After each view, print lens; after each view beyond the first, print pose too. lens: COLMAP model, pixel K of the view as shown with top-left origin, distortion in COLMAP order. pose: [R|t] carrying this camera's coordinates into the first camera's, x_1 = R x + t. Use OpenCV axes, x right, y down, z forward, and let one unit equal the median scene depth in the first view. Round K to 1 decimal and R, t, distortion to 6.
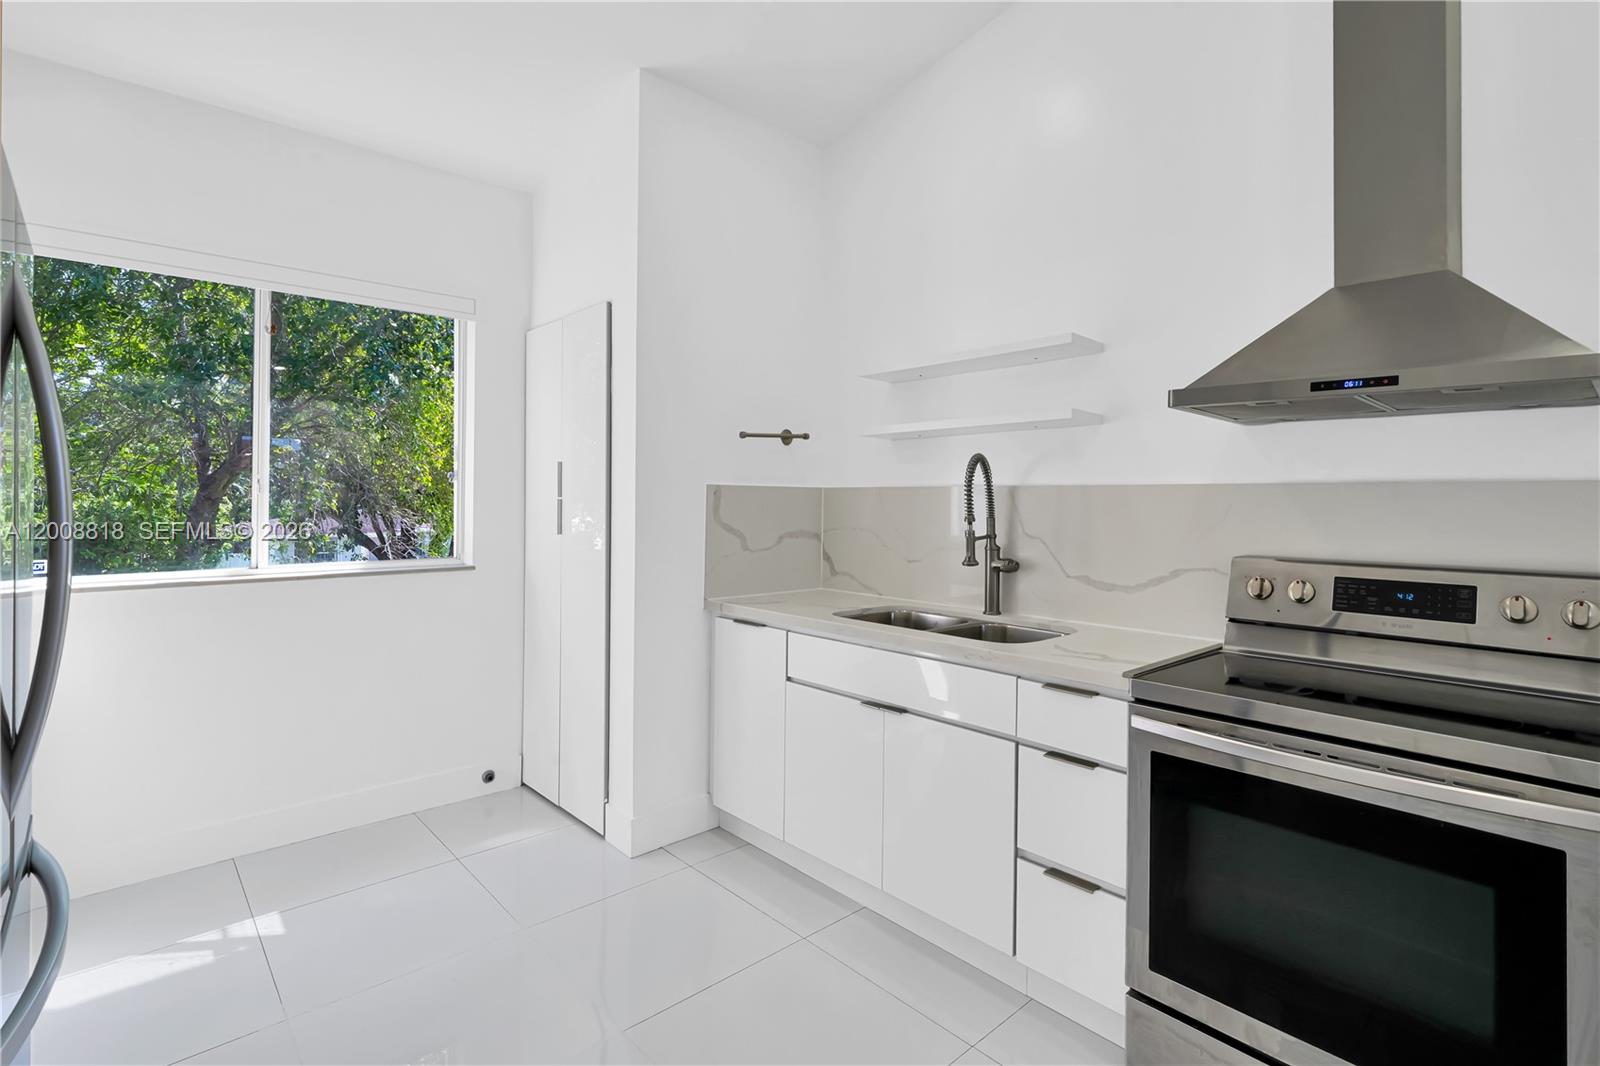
lens RADIAL K [[761.8, 0, 795.1], [0, 761.8, 490.4], [0, 0, 1]] dist [0.003042, 0.000331]
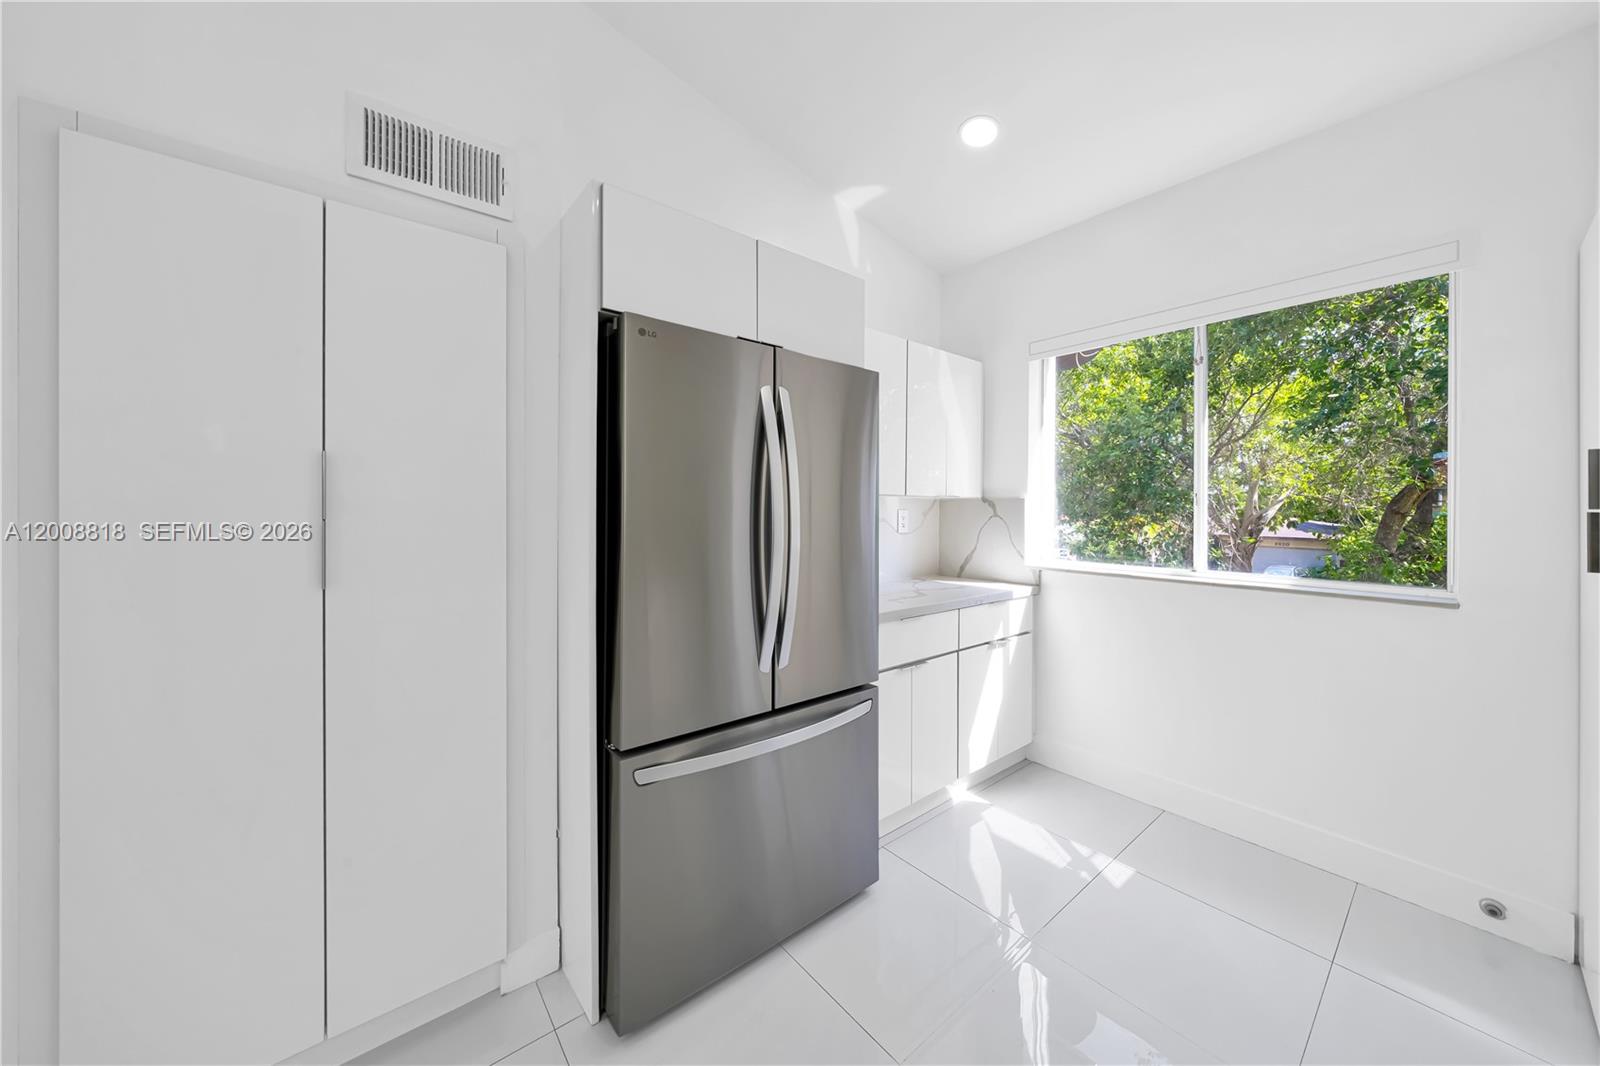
lens RADIAL K [[553.3, 0, 810.8], [0, 553.3, 520.0], [0, 0, 1]] dist [-0.006319, -0.000070]
pose [[-0.038324, 0.011346, -0.999201, 0.152609], [0.008232, 0.999905, 0.011038, 0.012474], [0.999231, -0.007802, -0.038413, 0.516083]]
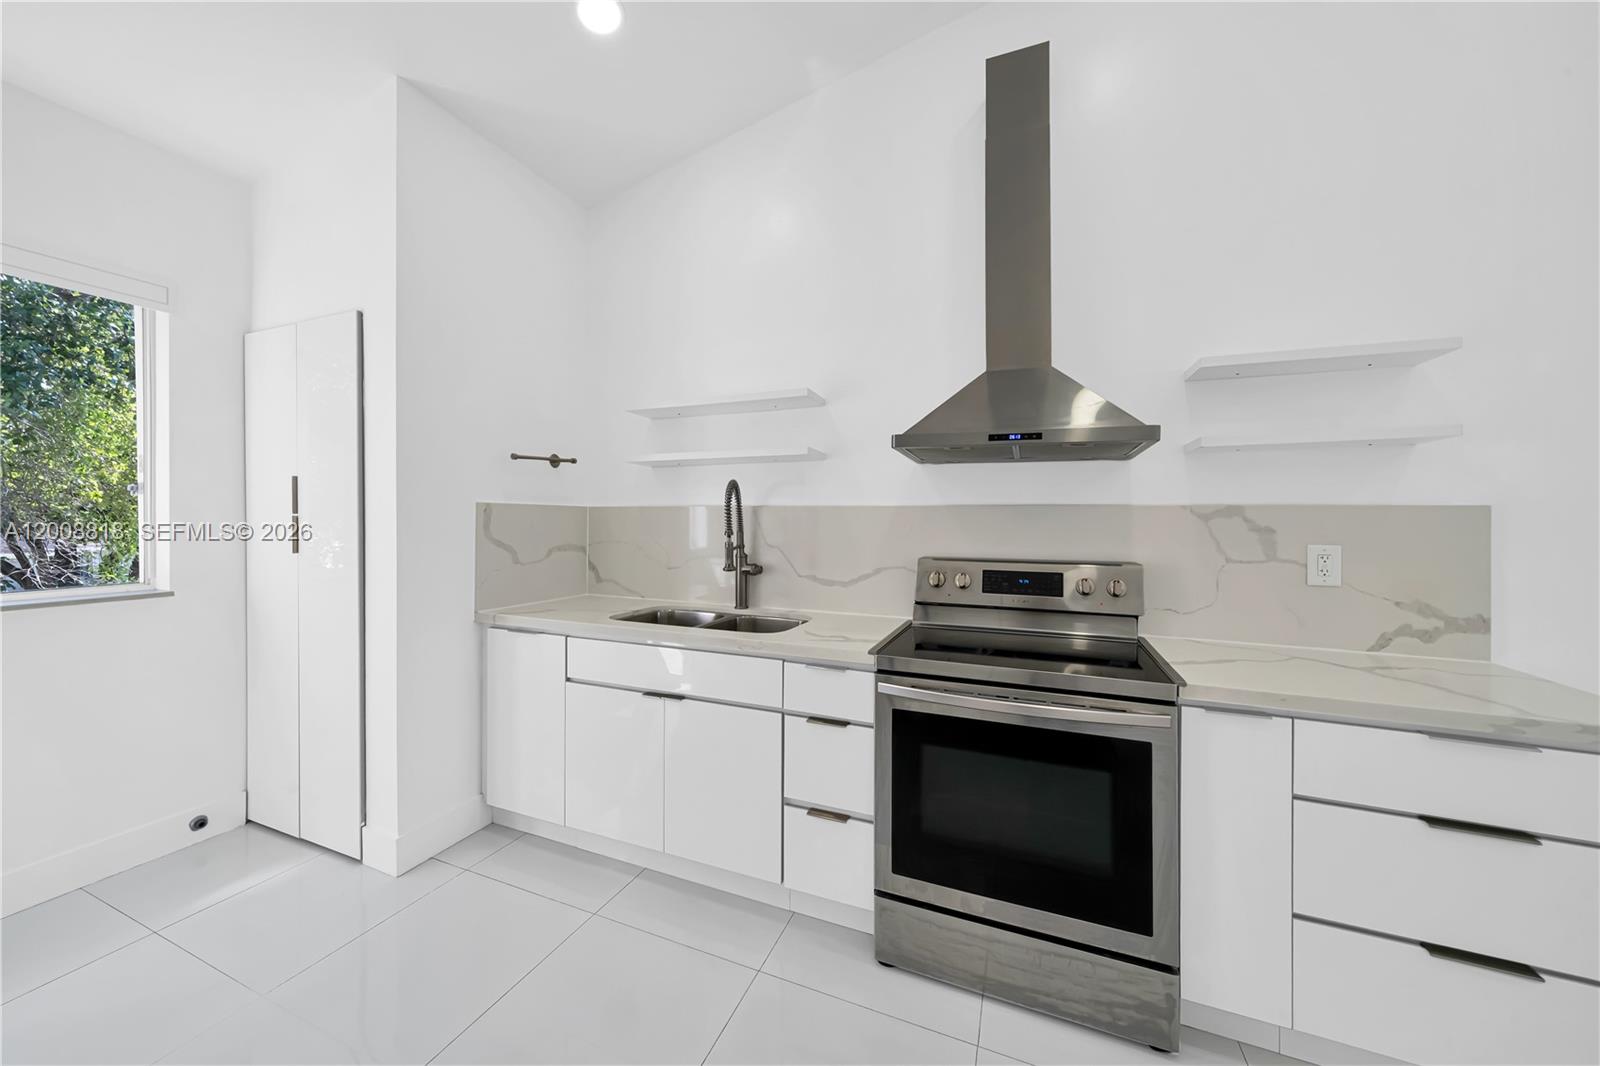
lens RADIAL K [[556.1, 0, 793.8], [0, 556.1, 524.3], [0, 0, 1]] dist [-0.007300, 0.000126]
pose [[0.899036, -0.003647, 0.437859, -0.066375], [-0.006677, 0.999735, 0.022035, 0.003174], [-0.437823, -0.022734, 0.898774, 0.143267]]
